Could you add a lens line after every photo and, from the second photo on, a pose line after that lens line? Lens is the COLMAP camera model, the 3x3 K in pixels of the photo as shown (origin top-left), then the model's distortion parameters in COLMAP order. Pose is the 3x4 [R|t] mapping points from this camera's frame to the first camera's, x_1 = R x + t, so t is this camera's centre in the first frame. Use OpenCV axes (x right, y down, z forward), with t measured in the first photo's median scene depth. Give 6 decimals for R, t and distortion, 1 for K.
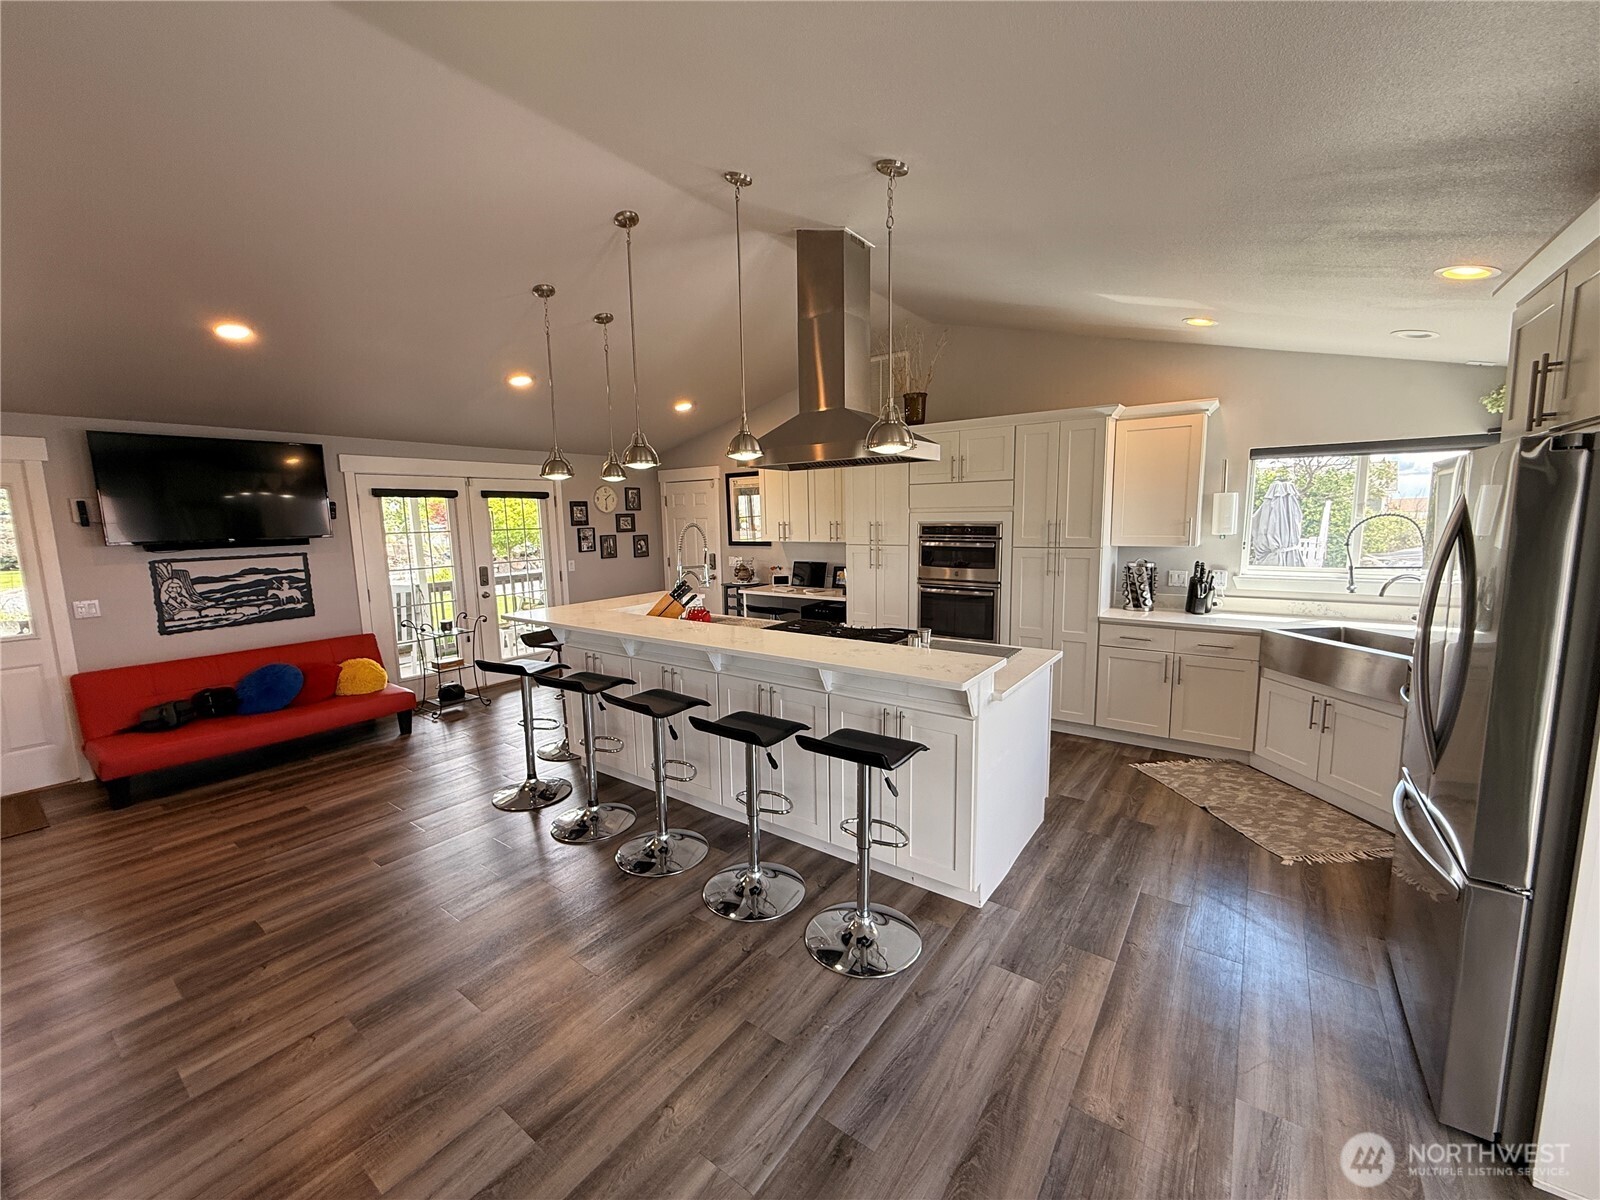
lens RADIAL K [[637.3, 0, 800.1], [0, 637.3, 598.4], [0, 0, 1]] dist [-0.000016, 0.000305]
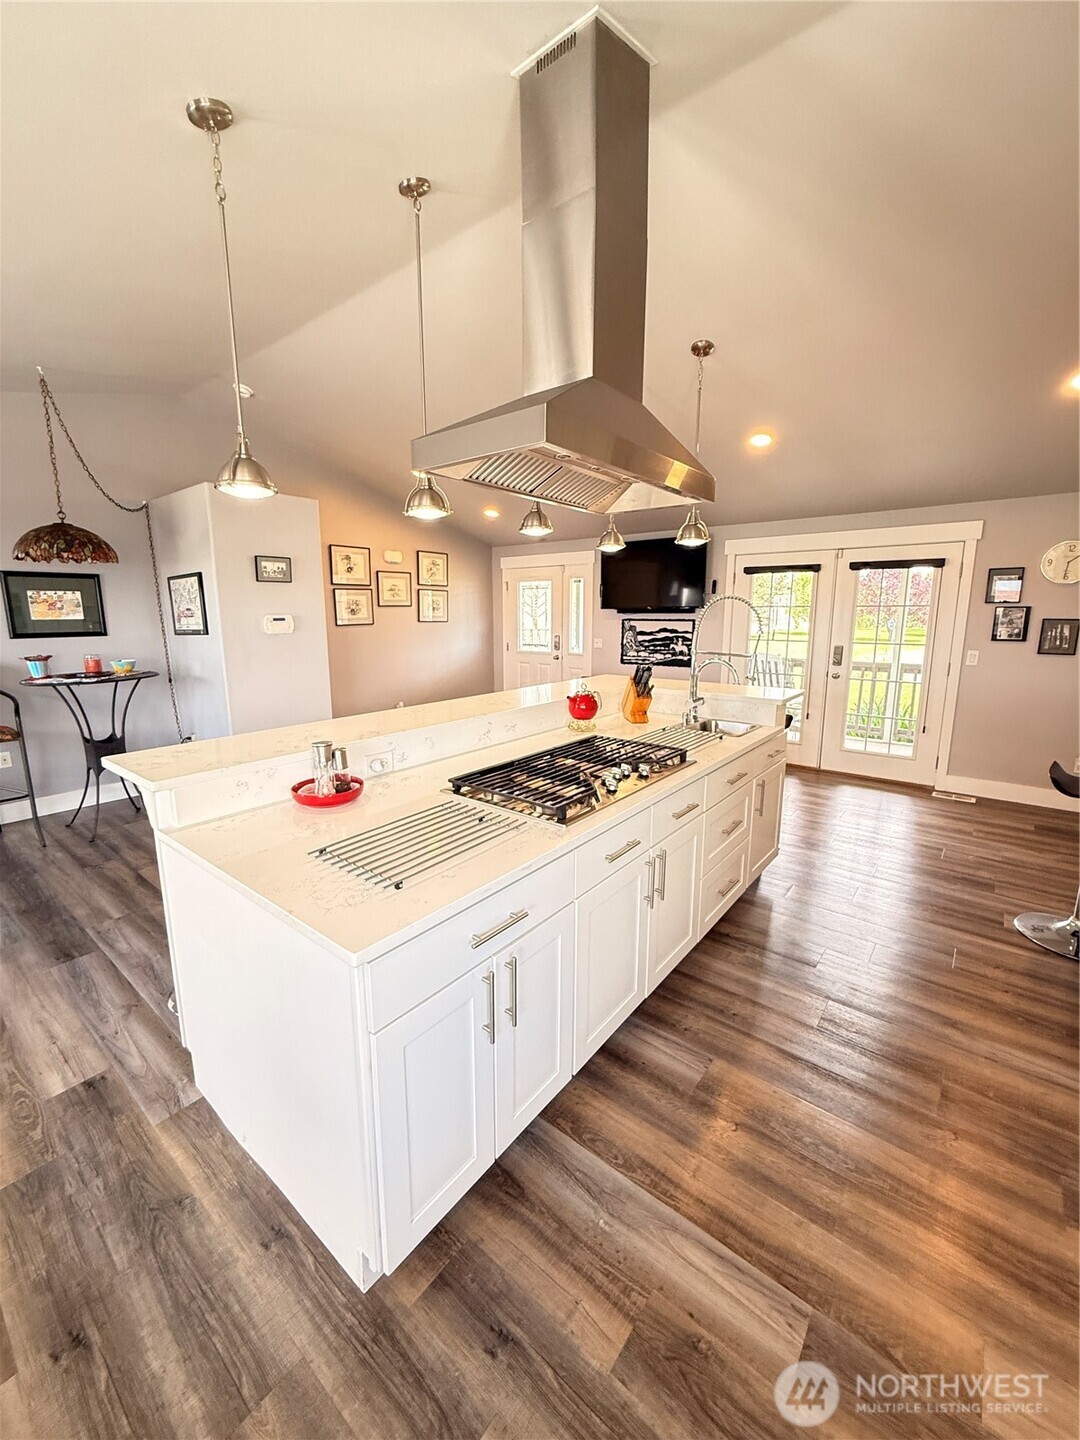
lens RADIAL K [[573.6, 0, 536.5], [0, 573.6, 719.4], [0, 0, 1]] dist [-0.000016, 0.000305]
pose [[-0.053688, 0.208463, -0.976556, 0.488294], [-0.127810, 0.968487, 0.213768, -0.088975], [0.990344, 0.136291, -0.025353, 0.781101]]
